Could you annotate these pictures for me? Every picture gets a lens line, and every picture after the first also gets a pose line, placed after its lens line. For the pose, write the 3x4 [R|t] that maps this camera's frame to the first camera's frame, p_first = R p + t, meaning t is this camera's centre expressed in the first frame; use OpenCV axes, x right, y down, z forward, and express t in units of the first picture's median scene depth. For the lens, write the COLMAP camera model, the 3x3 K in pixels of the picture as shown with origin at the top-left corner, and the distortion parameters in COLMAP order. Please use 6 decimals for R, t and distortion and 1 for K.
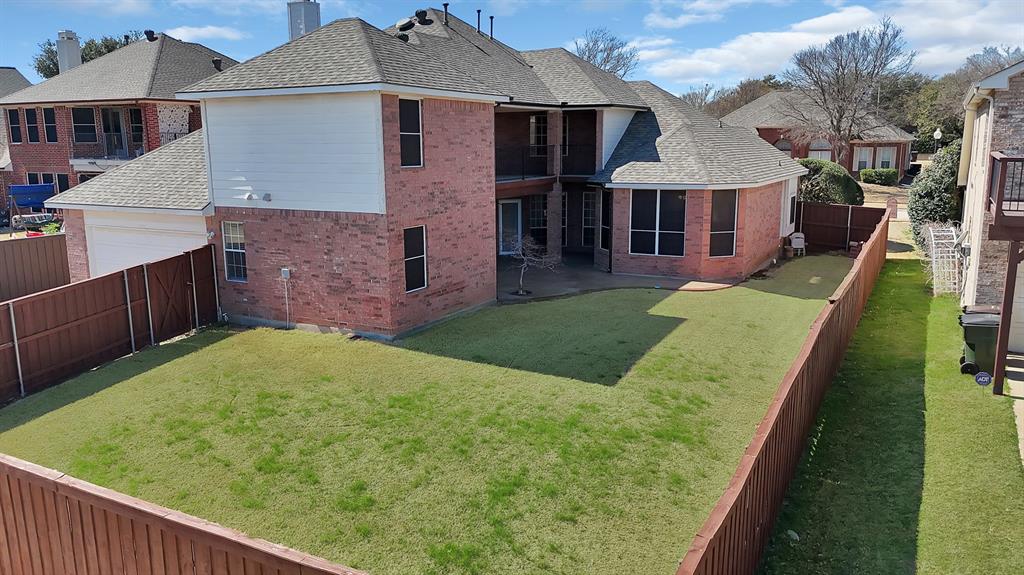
lens RADIAL K [[773.2, 0, 509.8], [0, 773.2, 285.6], [0, 0, 1]] dist [0.066293, -0.006644]
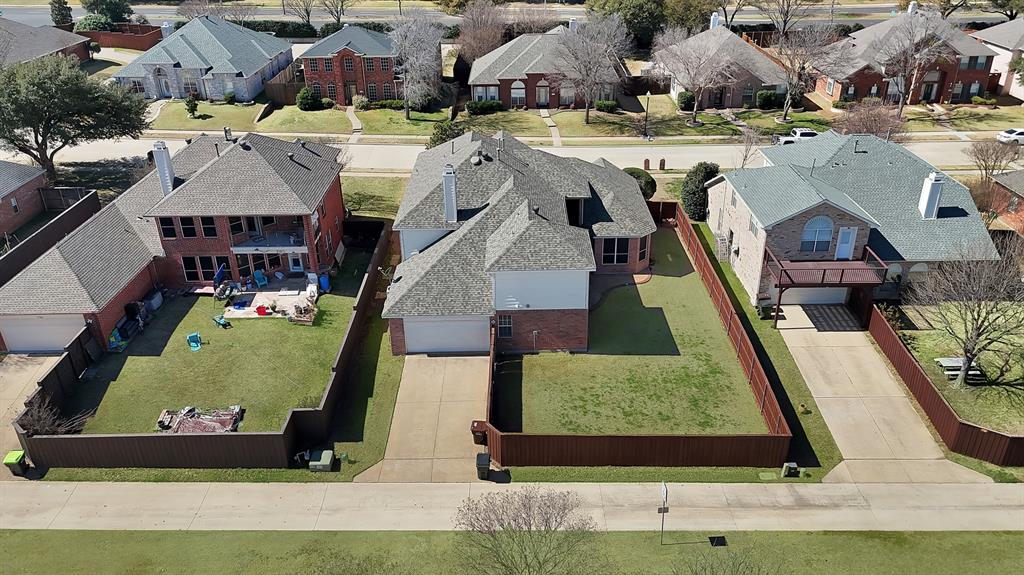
lens RADIAL K [[773.2, 0, 509.8], [0, 773.2, 285.6], [0, 0, 1]] dist [0.066293, -0.006644]
pose [[0.877823, -0.221870, 0.424501, -1.458757], [0.097439, 0.950435, 0.295262, -0.947059], [-0.468970, -0.217825, 0.855932, -1.068862]]
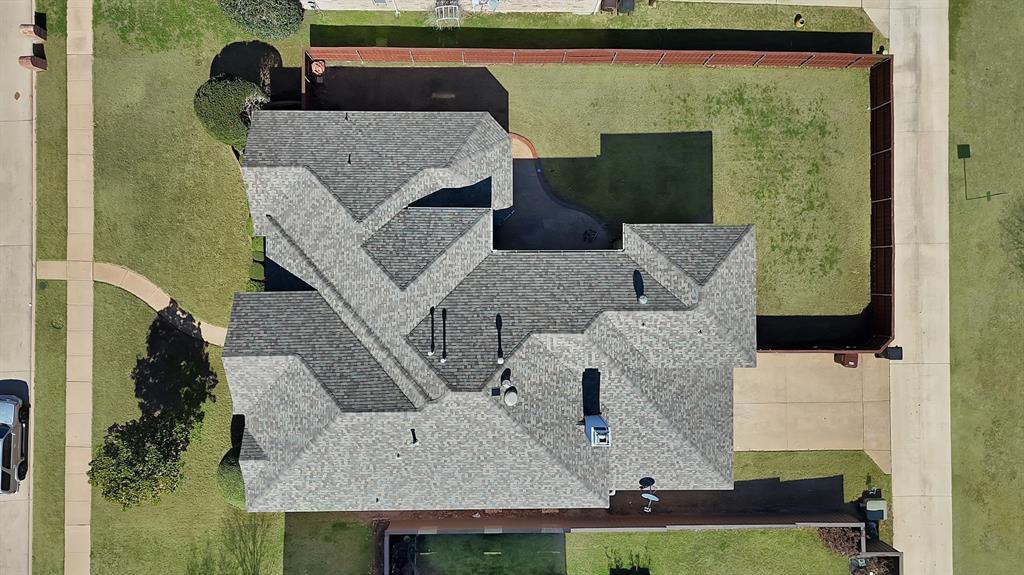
lens RADIAL K [[773.2, 0, 509.8], [0, 773.2, 285.6], [0, 0, 1]] dist [0.066293, -0.006644]
pose [[-0.482792, -0.875645, -0.012551, 0.034123], [0.130166, -0.085925, 0.987762, -2.251604], [-0.866007, 0.475250, 0.155464, 1.235833]]
